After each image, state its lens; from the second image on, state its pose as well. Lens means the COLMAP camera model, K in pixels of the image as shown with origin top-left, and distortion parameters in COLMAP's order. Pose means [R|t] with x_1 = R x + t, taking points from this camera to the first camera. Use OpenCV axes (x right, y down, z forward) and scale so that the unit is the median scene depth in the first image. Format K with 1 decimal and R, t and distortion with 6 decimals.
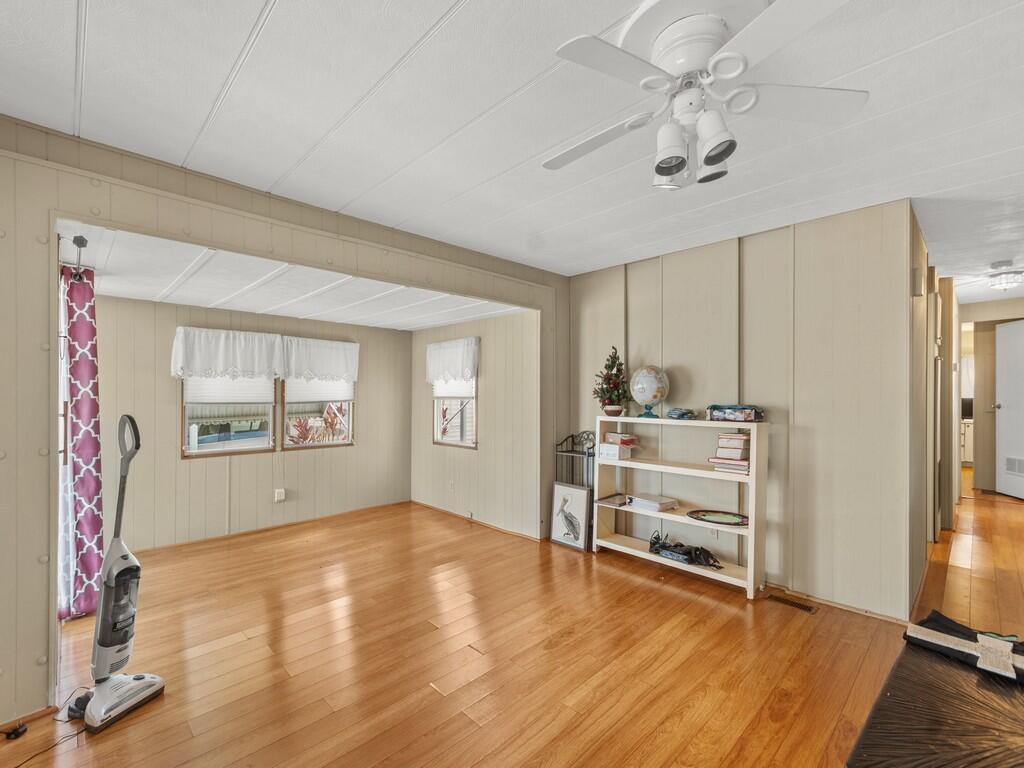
lens RADIAL K [[452.1, 0, 505.7], [0, 452.1, 391.5], [0, 0, 1]] dist [0.010031, -0.003955]
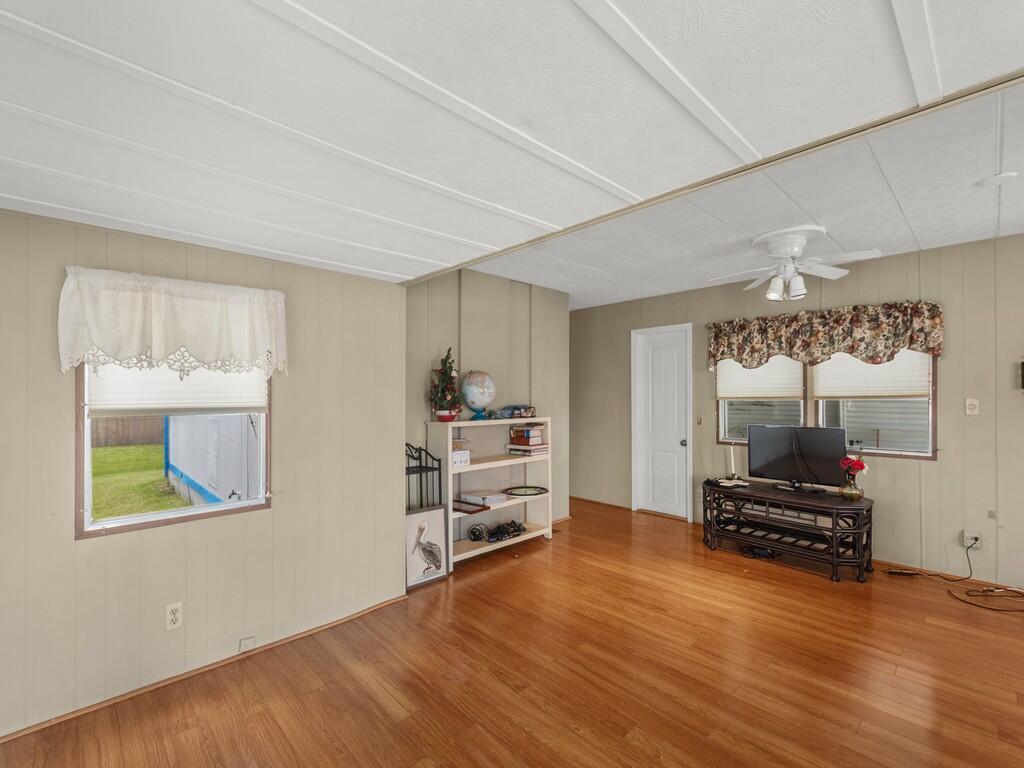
lens RADIAL K [[452.1, 0, 481.1], [0, 452.1, 392.0], [0, 0, 1]] dist [0.010031, -0.003955]
pose [[0.048281, 0.007009, 0.998809, -0.773445], [0.003049, 0.999970, -0.007165, -0.000613], [-0.998829, 0.003392, 0.048258, 0.973962]]
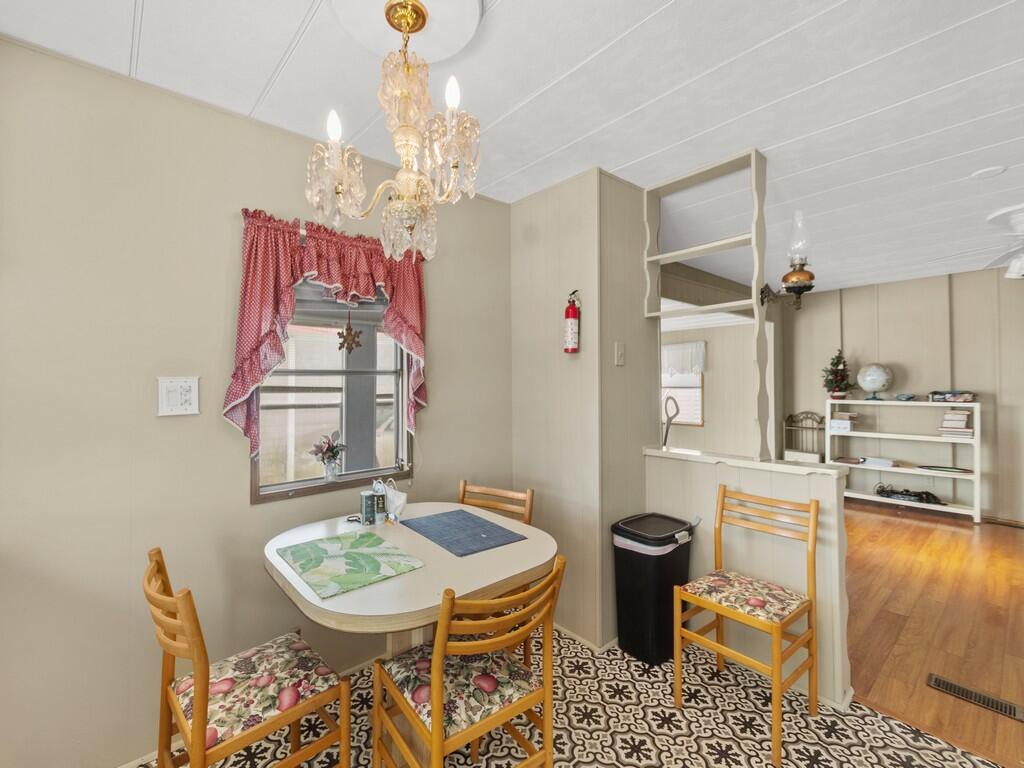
lens RADIAL K [[452.1, 0, 515.6], [0, 452.1, 377.1], [0, 0, 1]] dist [0.010031, -0.003955]
pose [[0.998624, -0.003470, -0.052328, -0.735667], [0.002575, 0.999849, -0.017164, 0.006933], [0.052380, 0.017006, 0.998482, -0.467411]]
